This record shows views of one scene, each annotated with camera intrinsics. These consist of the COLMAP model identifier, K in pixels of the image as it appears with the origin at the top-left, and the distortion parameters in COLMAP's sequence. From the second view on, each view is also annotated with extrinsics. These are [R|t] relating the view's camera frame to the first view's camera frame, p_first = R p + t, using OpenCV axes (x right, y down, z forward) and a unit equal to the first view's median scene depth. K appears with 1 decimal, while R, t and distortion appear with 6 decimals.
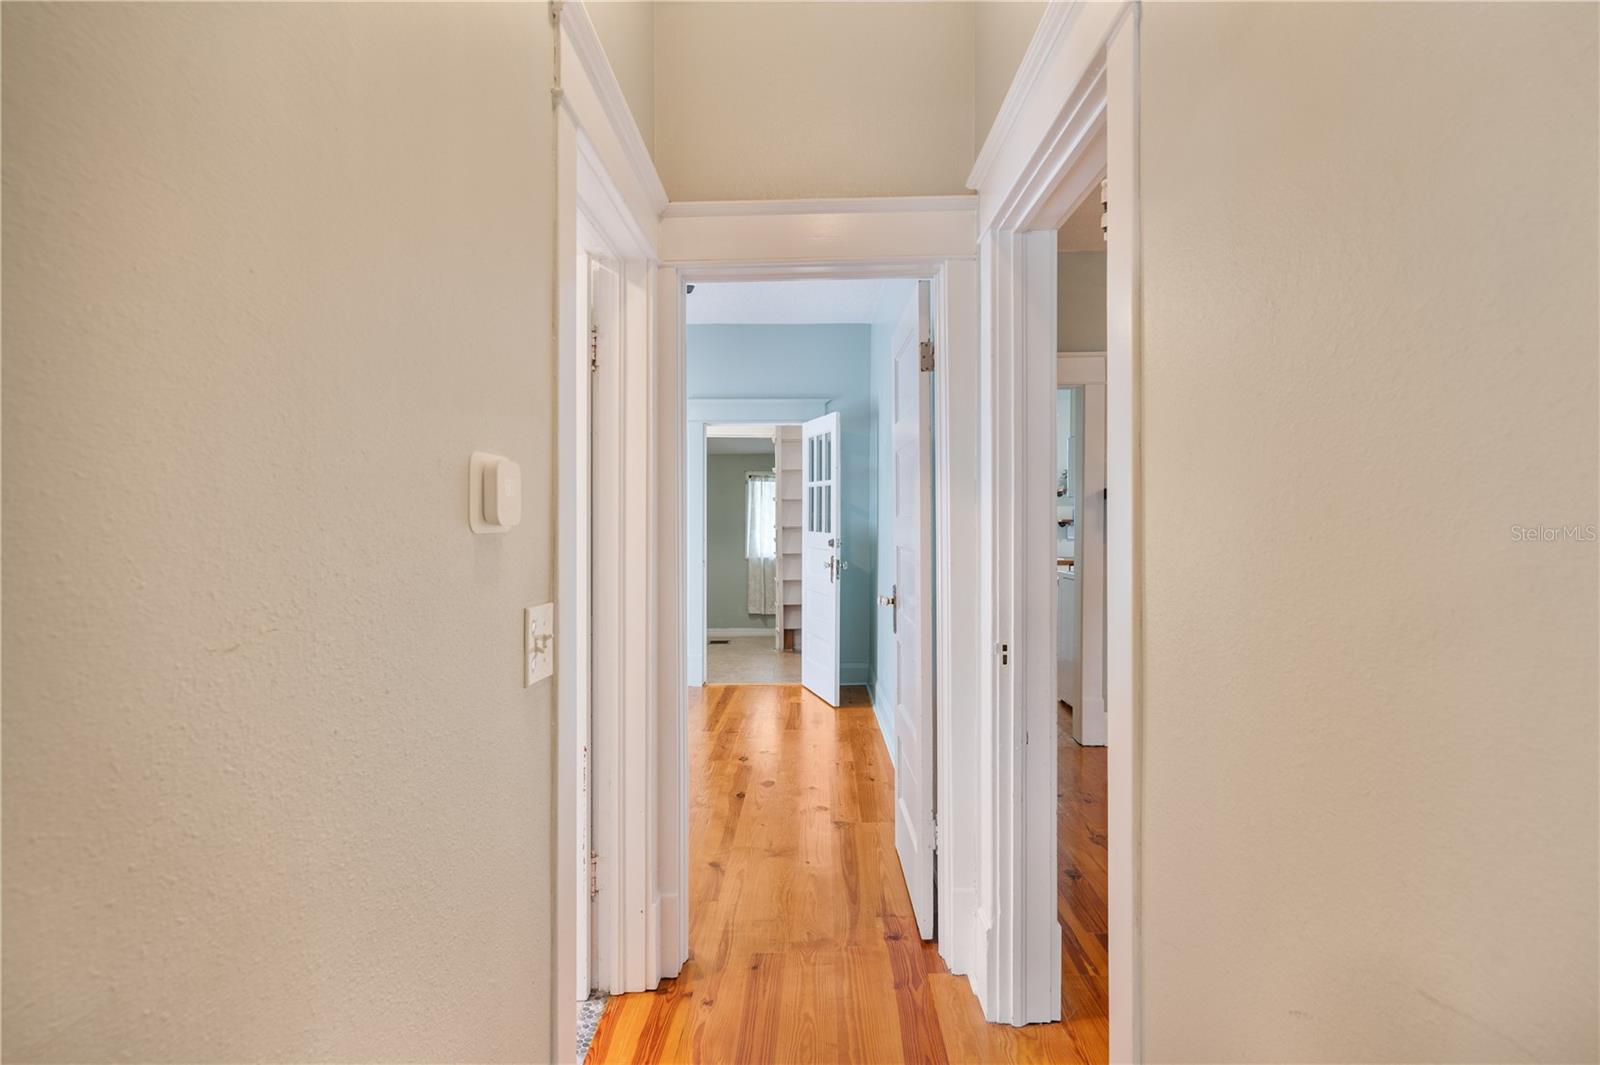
lens RADIAL K [[814.9, 0, 798.1], [0, 814.9, 525.7], [0, 0, 1]] dist [-0.002370, 0.000074]
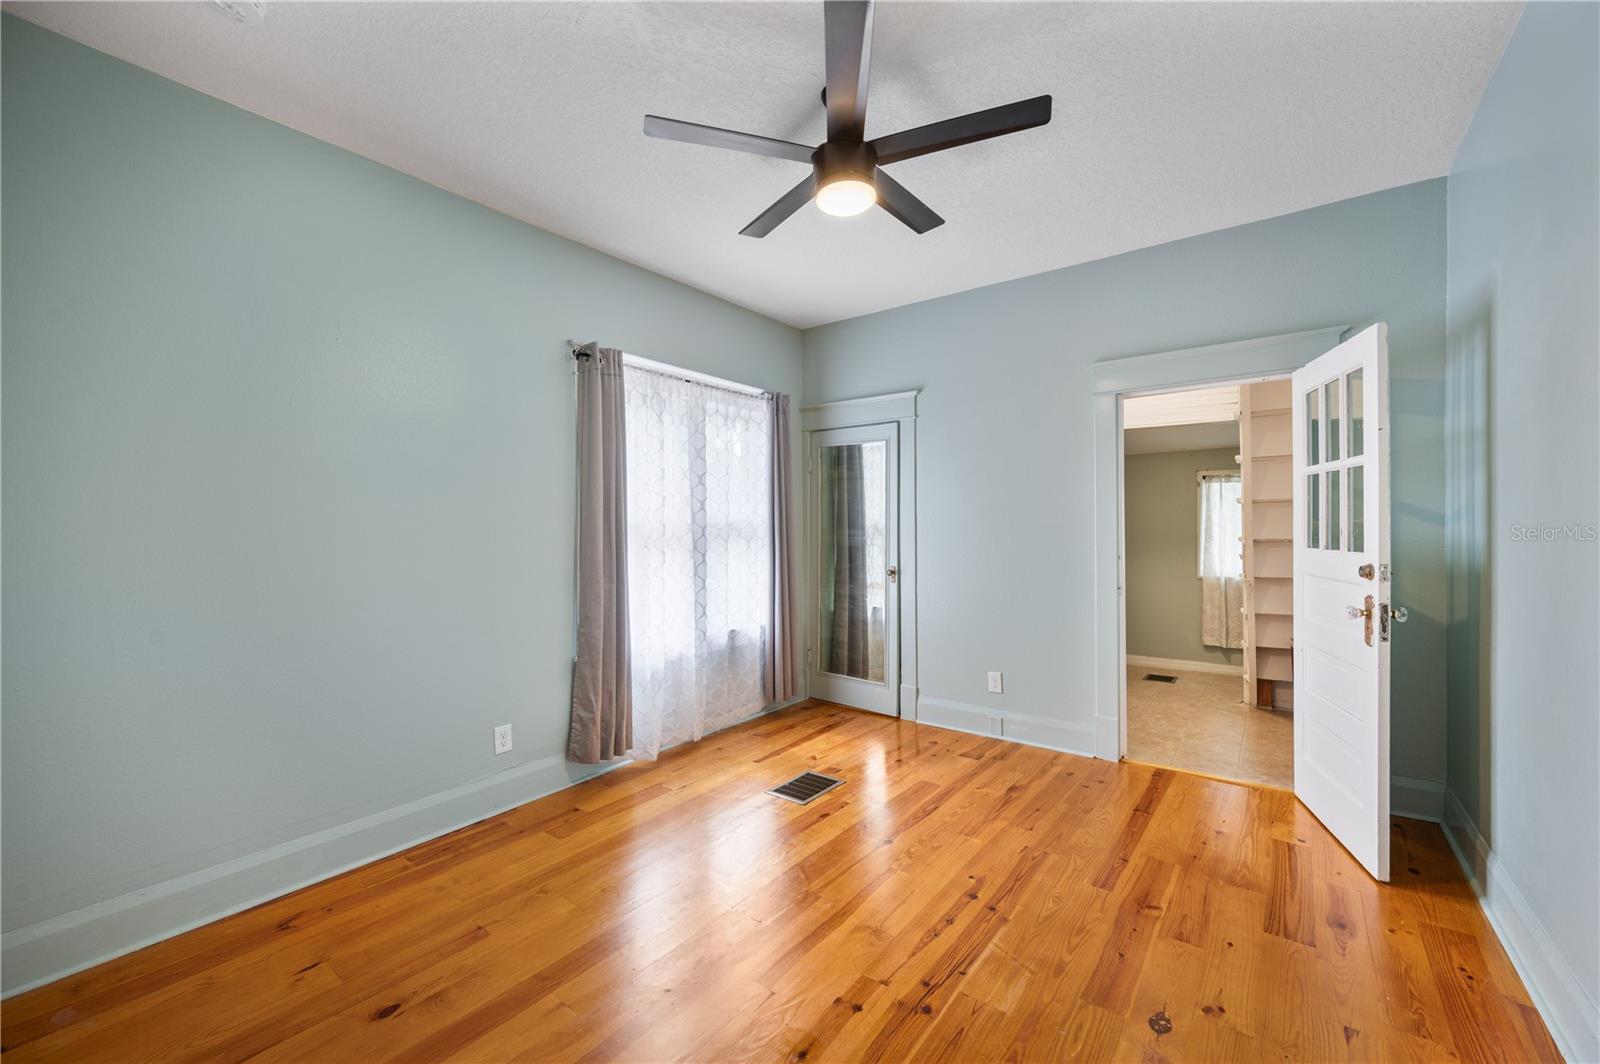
lens RADIAL K [[642.8, 0, 783.7], [0, 642.8, 525.0], [0, 0, 1]] dist [-0.002533, -0.000488]
pose [[0.796483, -0.008709, -0.604599, -0.006709], [-0.002053, 0.999852, -0.017108, -0.000750], [0.604658, 0.014867, 0.796346, 0.283543]]
